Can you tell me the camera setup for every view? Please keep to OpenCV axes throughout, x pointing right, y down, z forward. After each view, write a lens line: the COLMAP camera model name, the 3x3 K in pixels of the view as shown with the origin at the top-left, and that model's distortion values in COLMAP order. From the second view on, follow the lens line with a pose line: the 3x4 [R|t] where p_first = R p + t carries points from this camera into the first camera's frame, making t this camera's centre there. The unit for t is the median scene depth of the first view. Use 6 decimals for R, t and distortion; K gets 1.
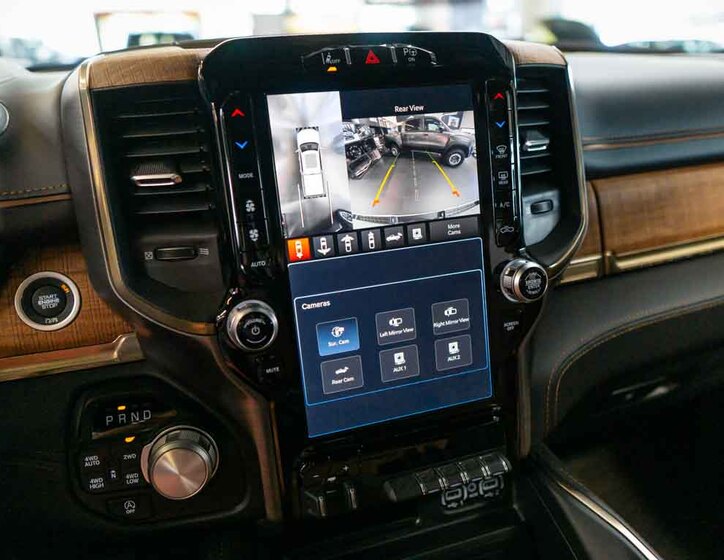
lens RADIAL K [[584.3, 0, 364.5], [0, 584.3, 278.4], [0, 0, 1]] dist [0.003581, 0.017233]
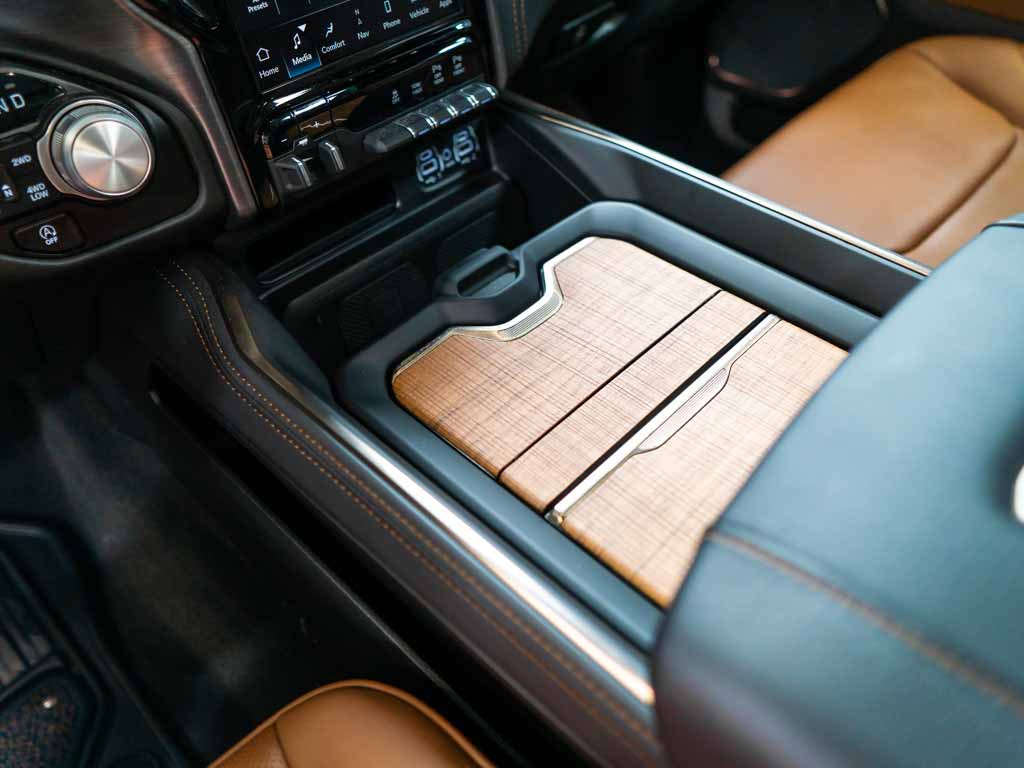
lens RADIAL K [[798.5, 0, 508.8], [0, 798.5, 384.7], [0, 0, 1]] dist [0.011697, -0.011106]
pose [[0.889115, -0.323579, 0.323682, -0.254140], [0.170810, 0.890719, 0.421241, 0.217569], [-0.424615, -0.319243, 0.847223, -0.133705]]
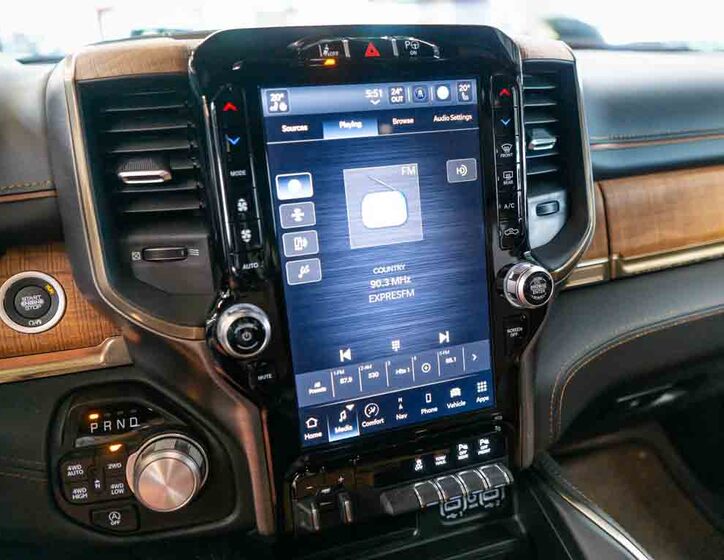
lens RADIAL K [[584.3, 0, 364.0], [0, 584.3, 278.9], [0, 0, 1]] dist [0.003581, 0.017233]
pose [[0.999956, 0.009283, -0.001316, 0.004218], [-0.009277, 0.999949, 0.003980, -0.007859], [0.001353, -0.003968, 0.999991, 0.040748]]
